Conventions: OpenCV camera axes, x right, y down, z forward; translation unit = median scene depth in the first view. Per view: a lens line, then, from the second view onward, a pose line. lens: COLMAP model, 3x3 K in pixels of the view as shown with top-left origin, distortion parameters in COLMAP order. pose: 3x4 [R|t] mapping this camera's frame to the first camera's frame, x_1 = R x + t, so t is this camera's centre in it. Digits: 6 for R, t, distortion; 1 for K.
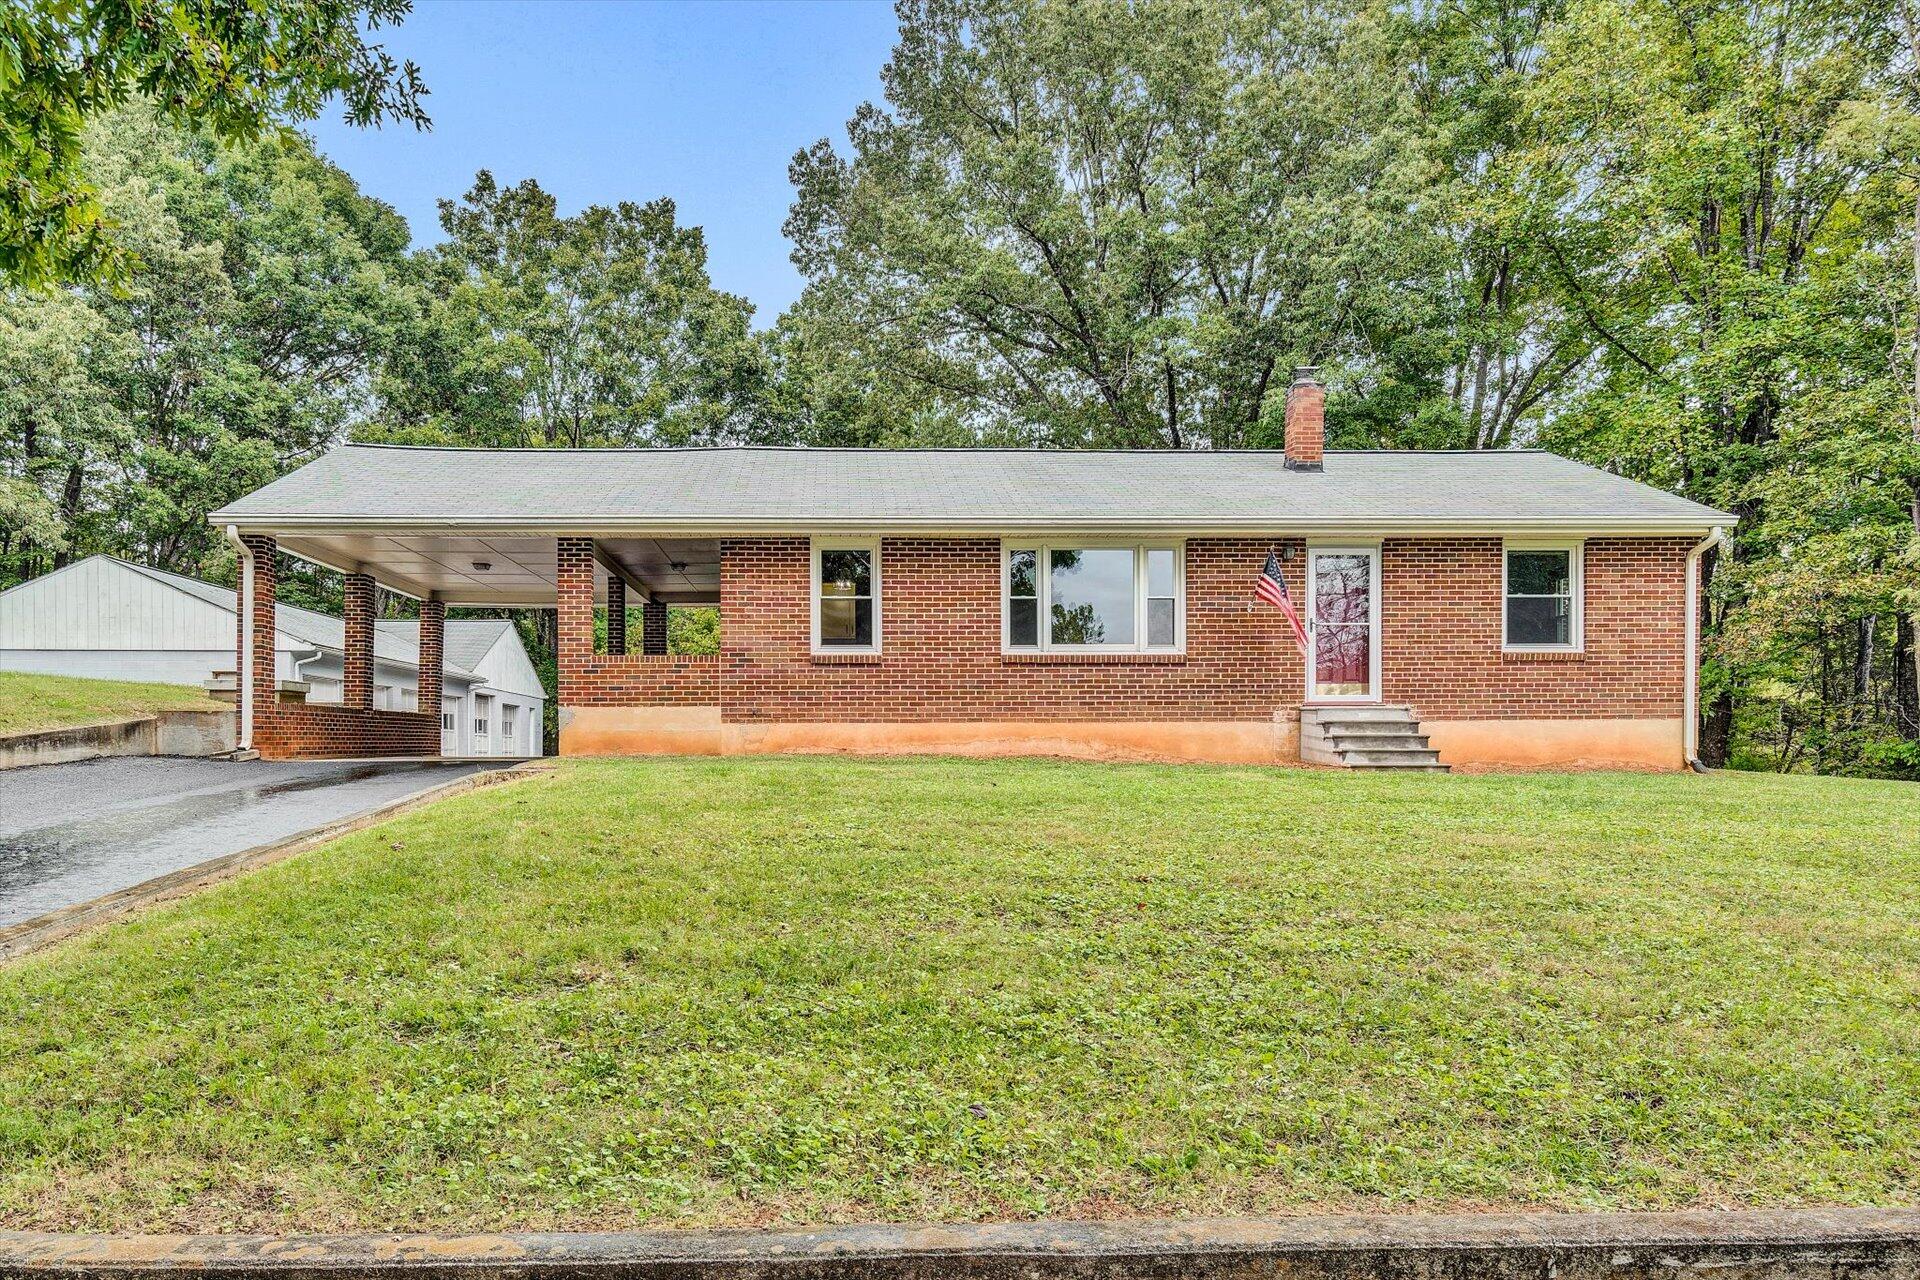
lens RADIAL K [[1306.1, 0, 955.7], [0, 1306.1, 754.3], [0, 0, 1]] dist [0.017065, -0.000838]
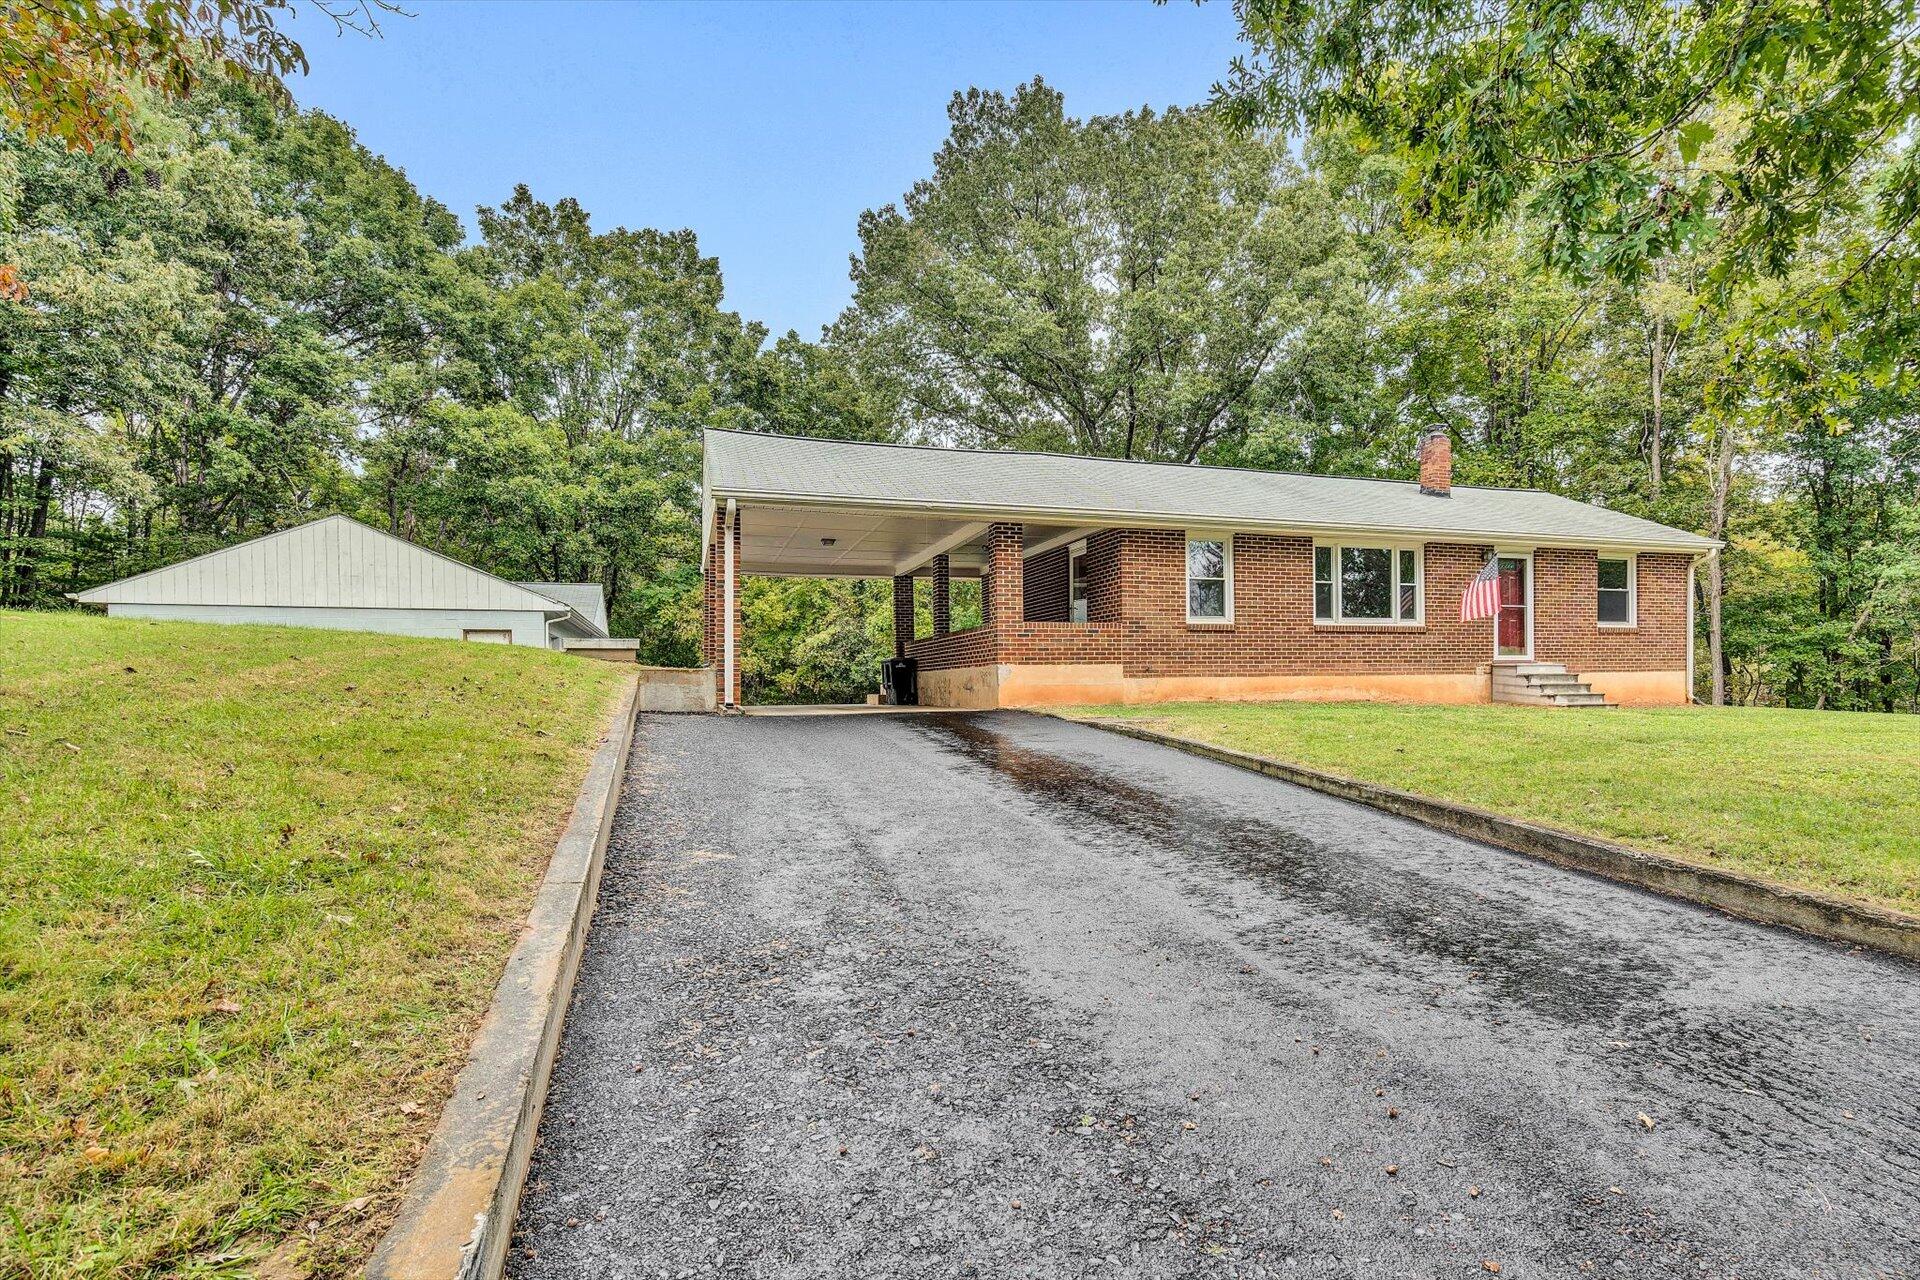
lens RADIAL K [[984.3, 0, 1048.6], [0, 984.3, 698.6], [0, 0, 1]] dist [0.000488, 0.000737]
pose [[0.947424, -0.012896, 0.319720, -0.533878], [0.010926, 0.999909, 0.007956, -0.012140], [-0.319793, -0.004045, 0.947479, 0.137644]]
